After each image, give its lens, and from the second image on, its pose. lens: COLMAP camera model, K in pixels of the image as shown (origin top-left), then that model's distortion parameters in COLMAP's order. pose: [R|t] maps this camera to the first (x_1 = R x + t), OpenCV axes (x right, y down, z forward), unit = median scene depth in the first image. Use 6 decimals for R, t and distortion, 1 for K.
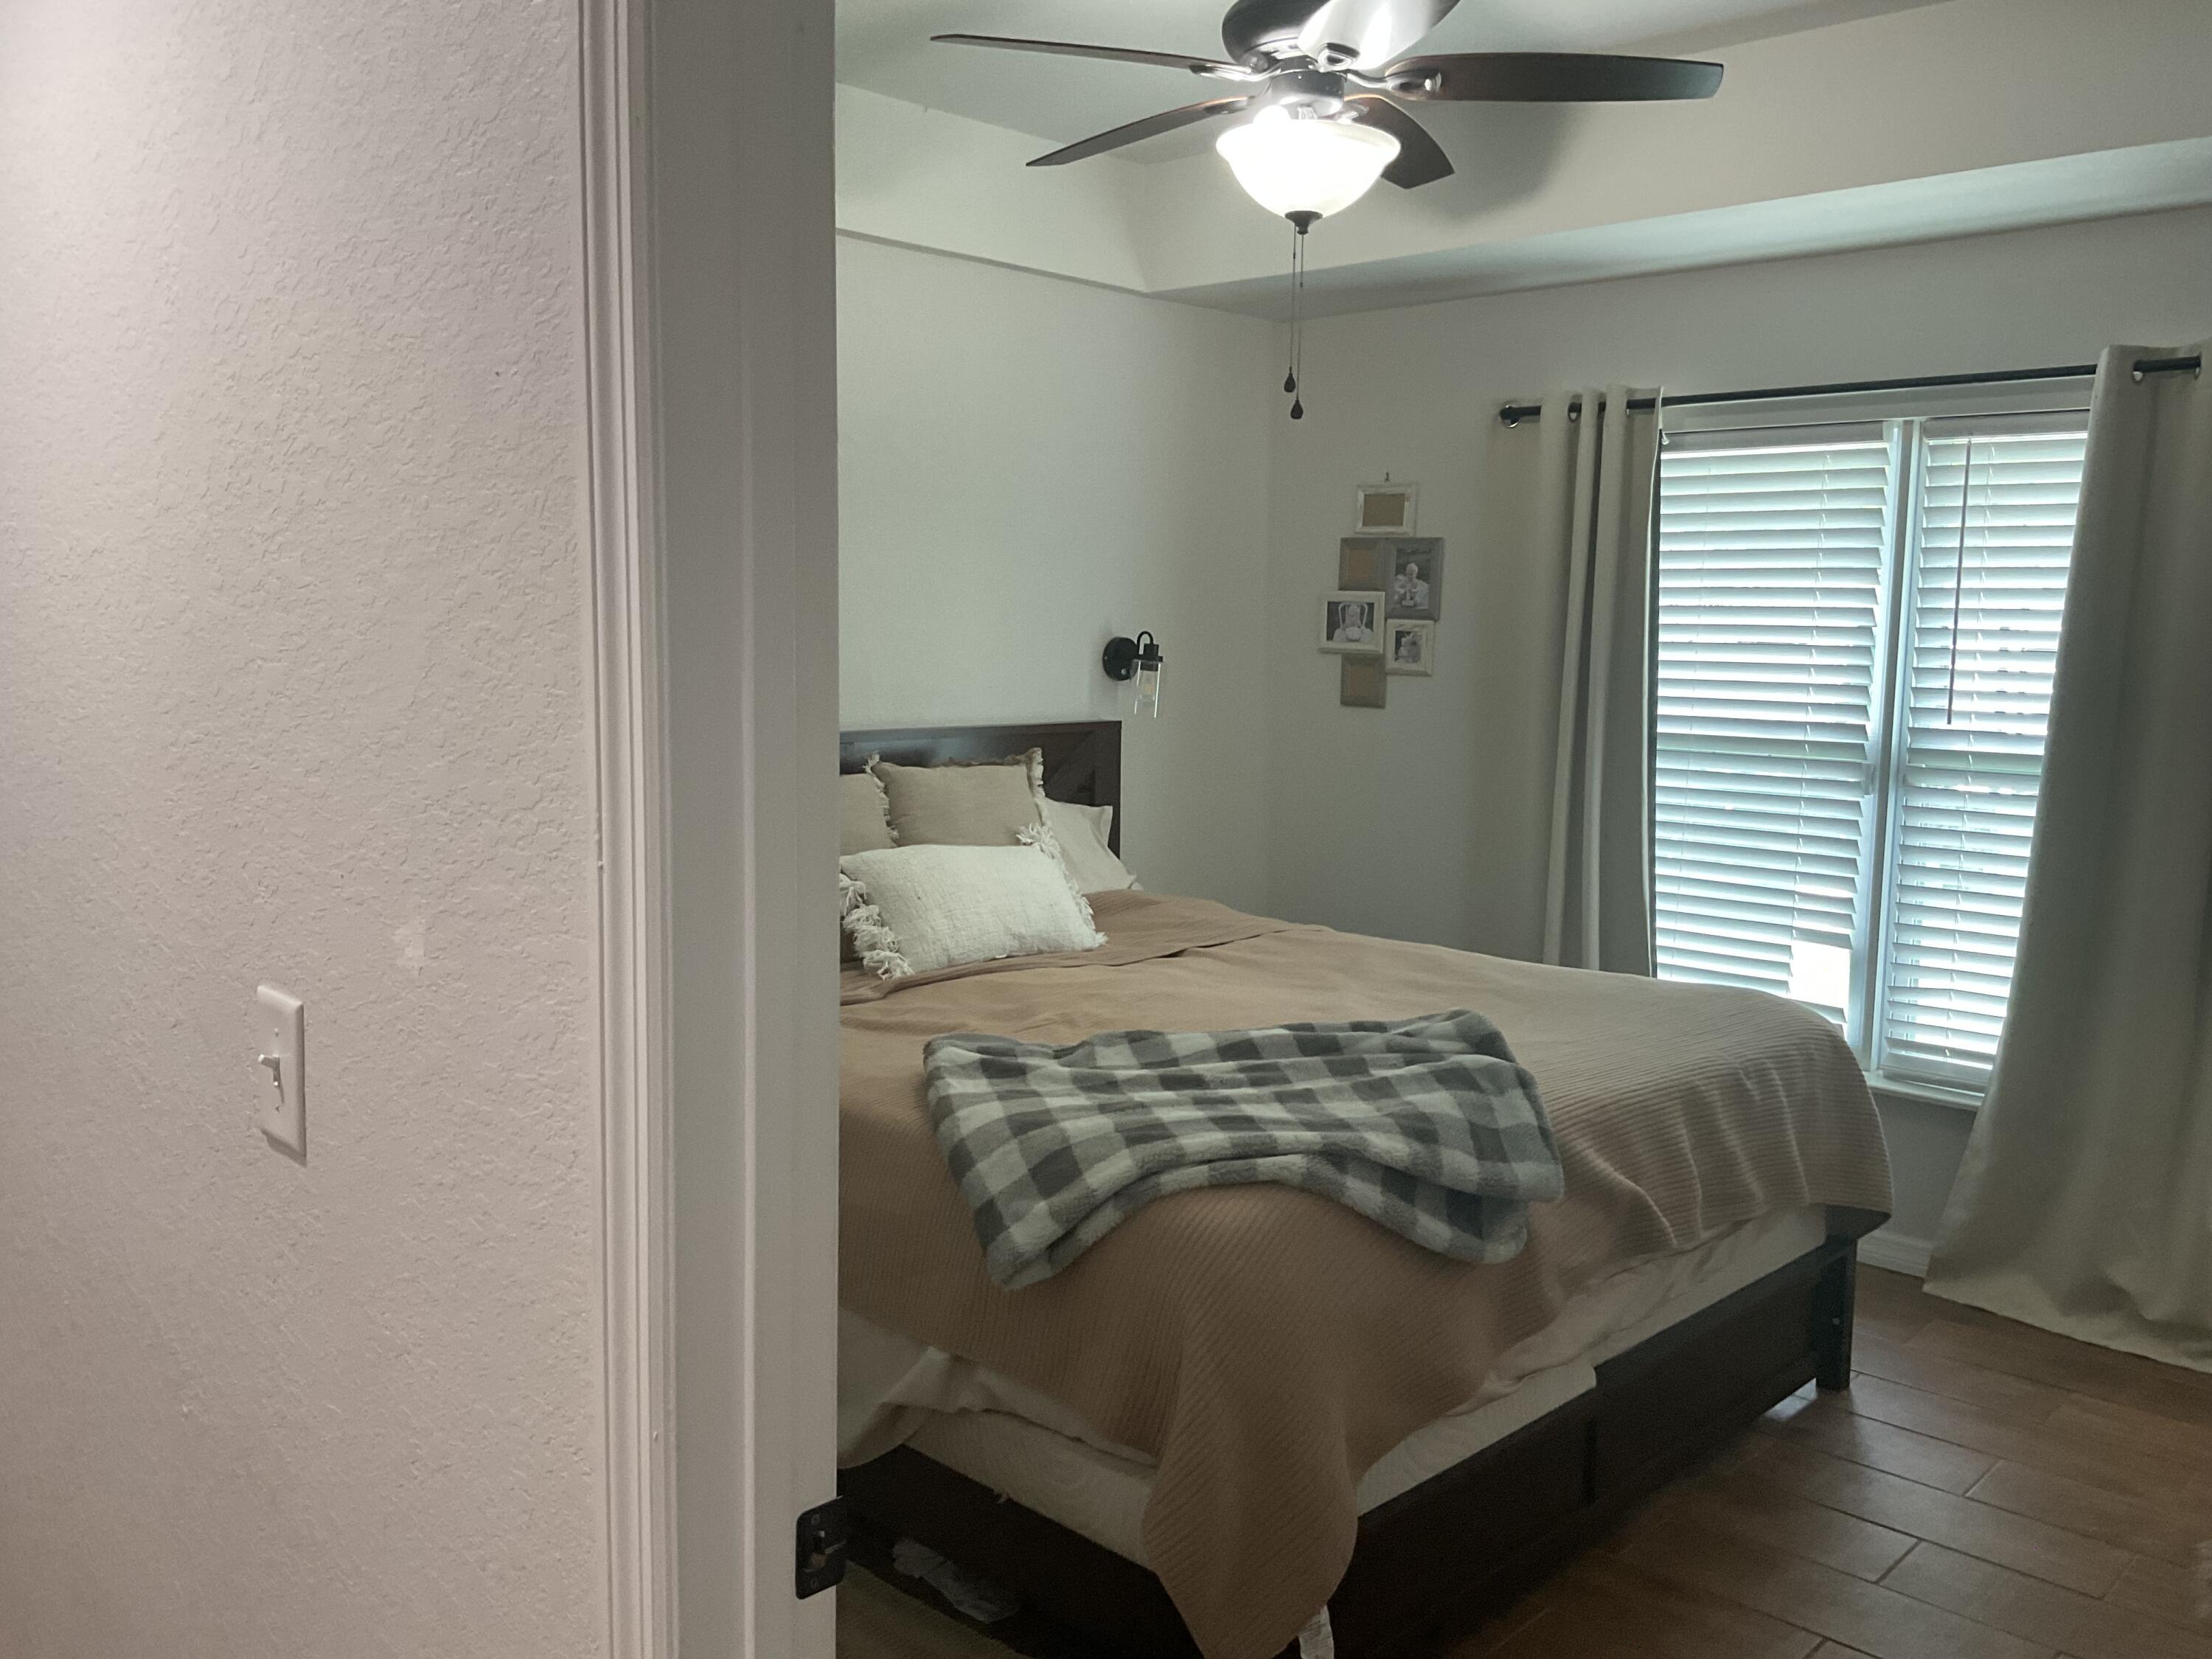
lens RADIAL K [[1857.5, 0, 1091.7], [0, 1857.5, 834.6], [0, 0, 1]] dist [0.101064, -0.100389]
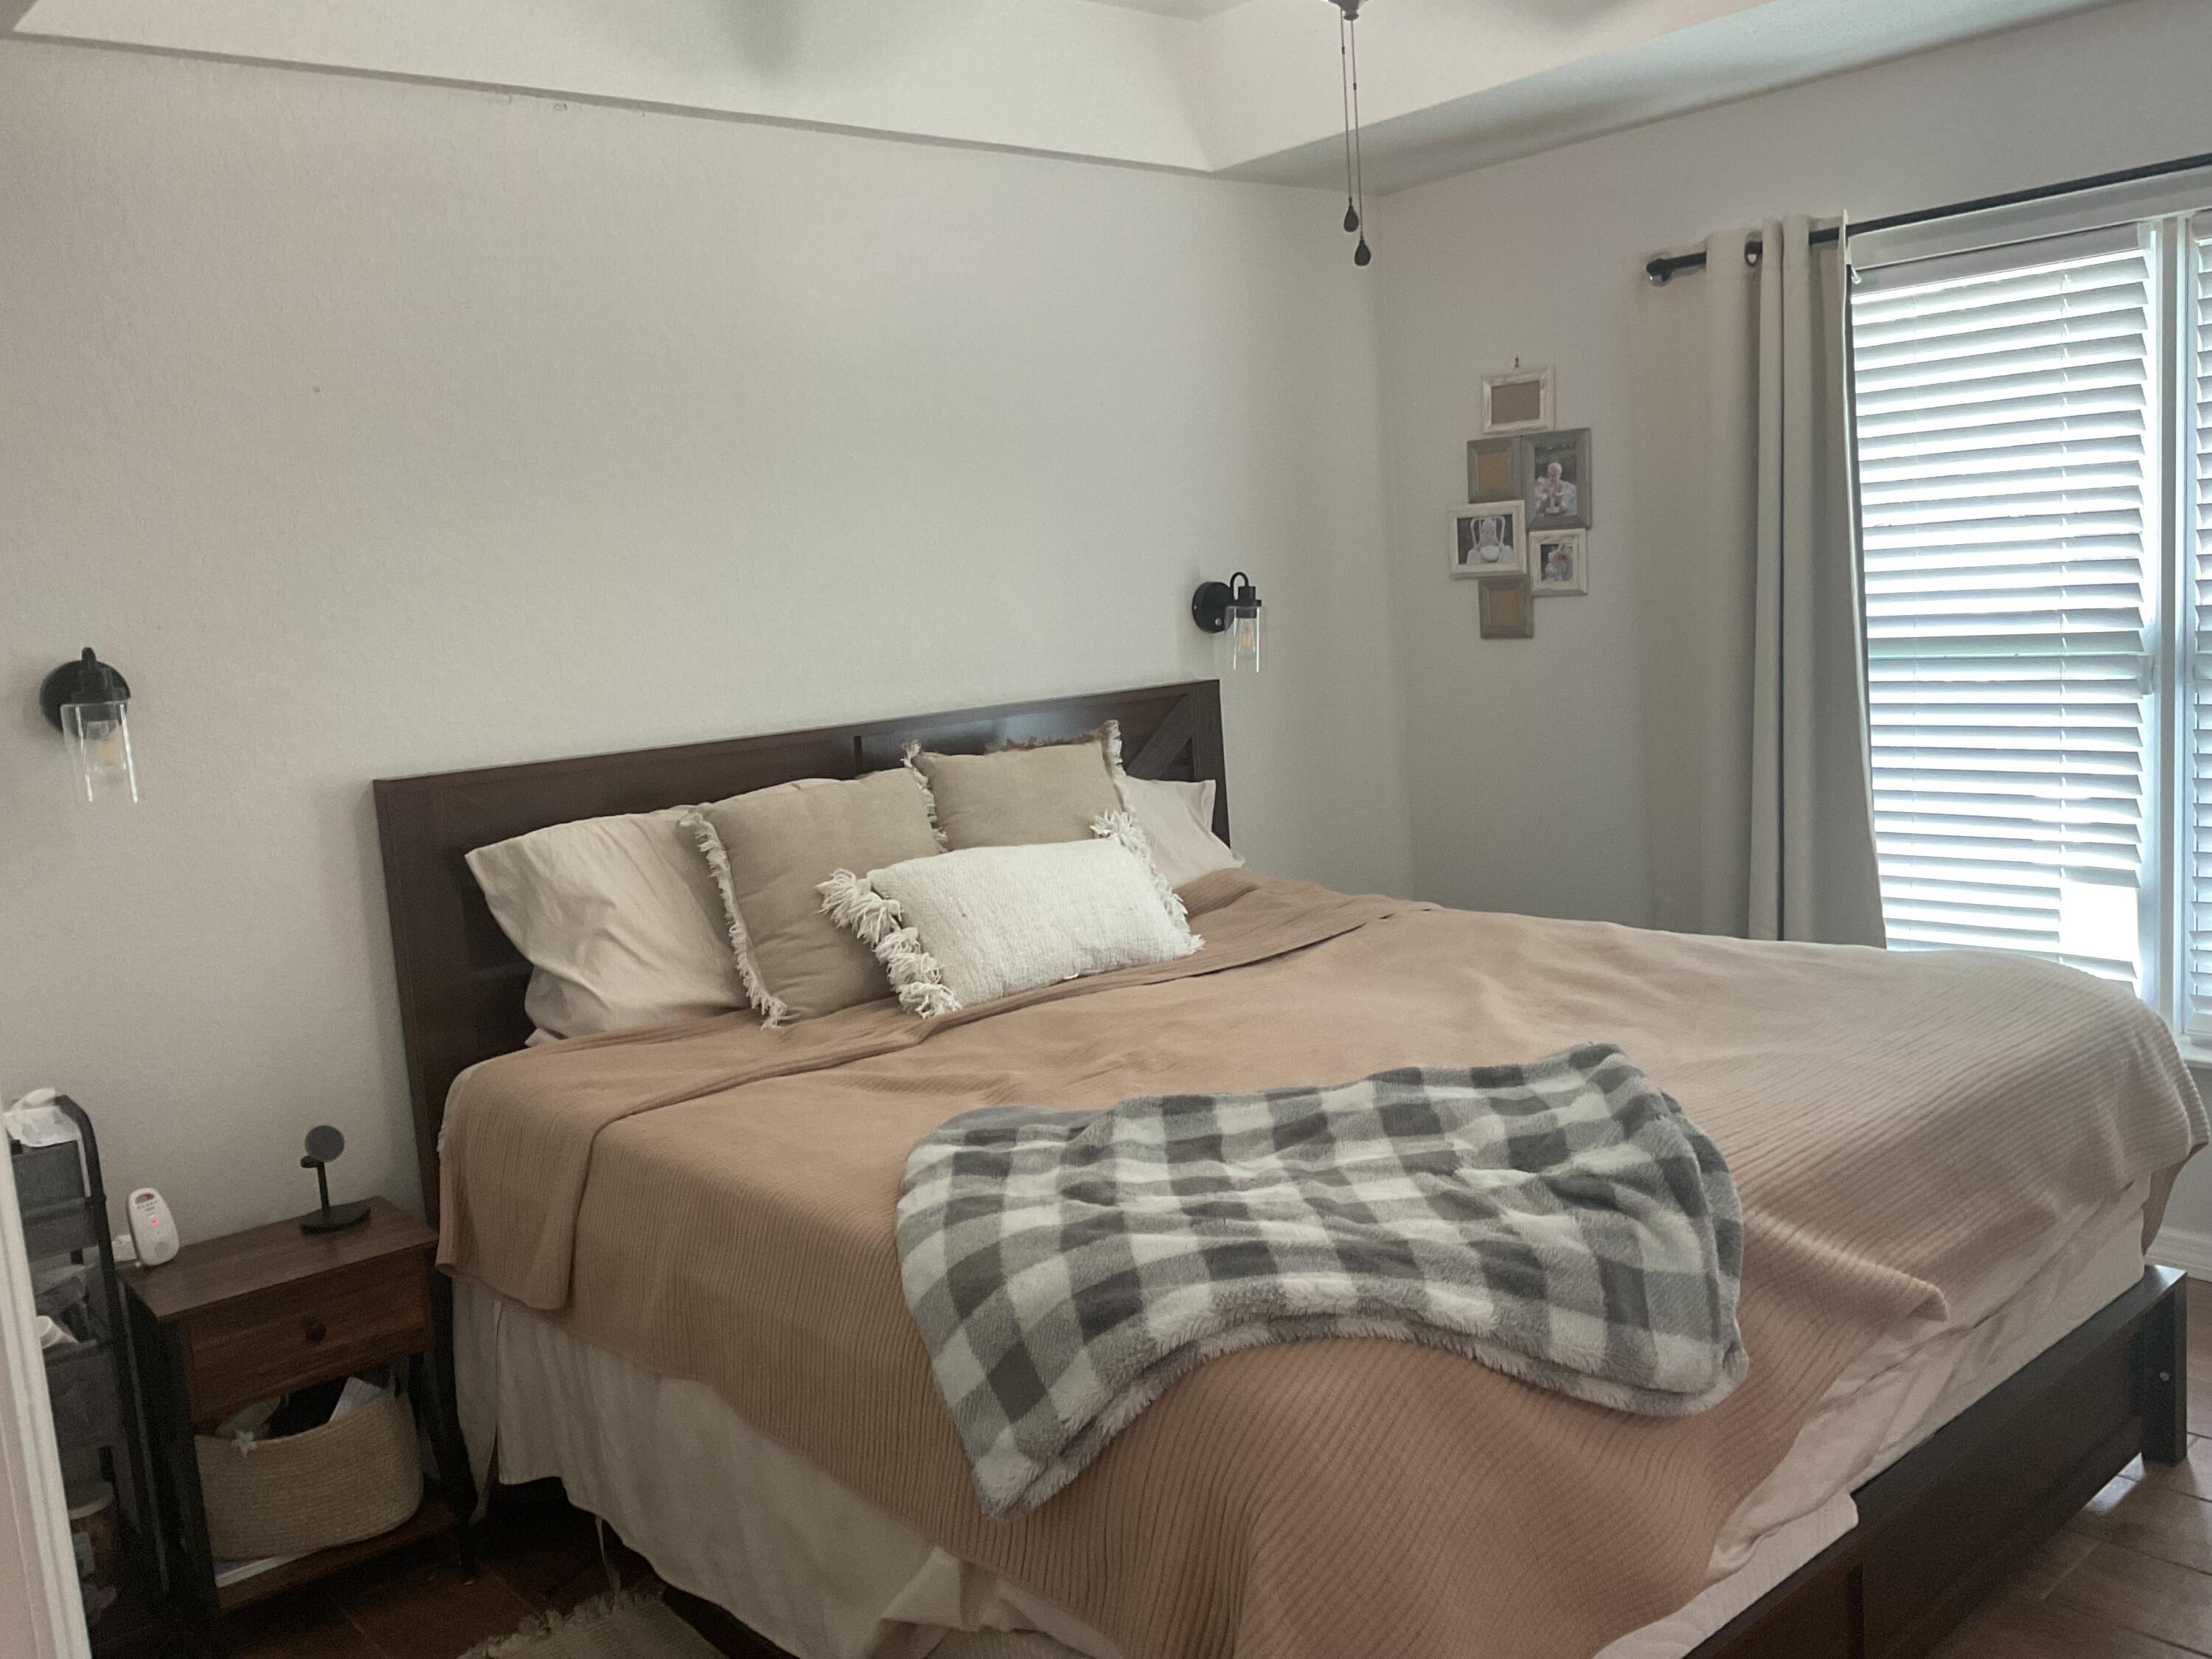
lens RADIAL K [[1857.5, 0, 1120.8], [0, 1857.5, 841.4], [0, 0, 1]] dist [0.101064, -0.100389]
pose [[0.993687, -0.074310, -0.084043, 0.041021], [0.076278, 0.996877, 0.020445, -0.008549], [0.082262, -0.026727, 0.996252, 0.158381]]
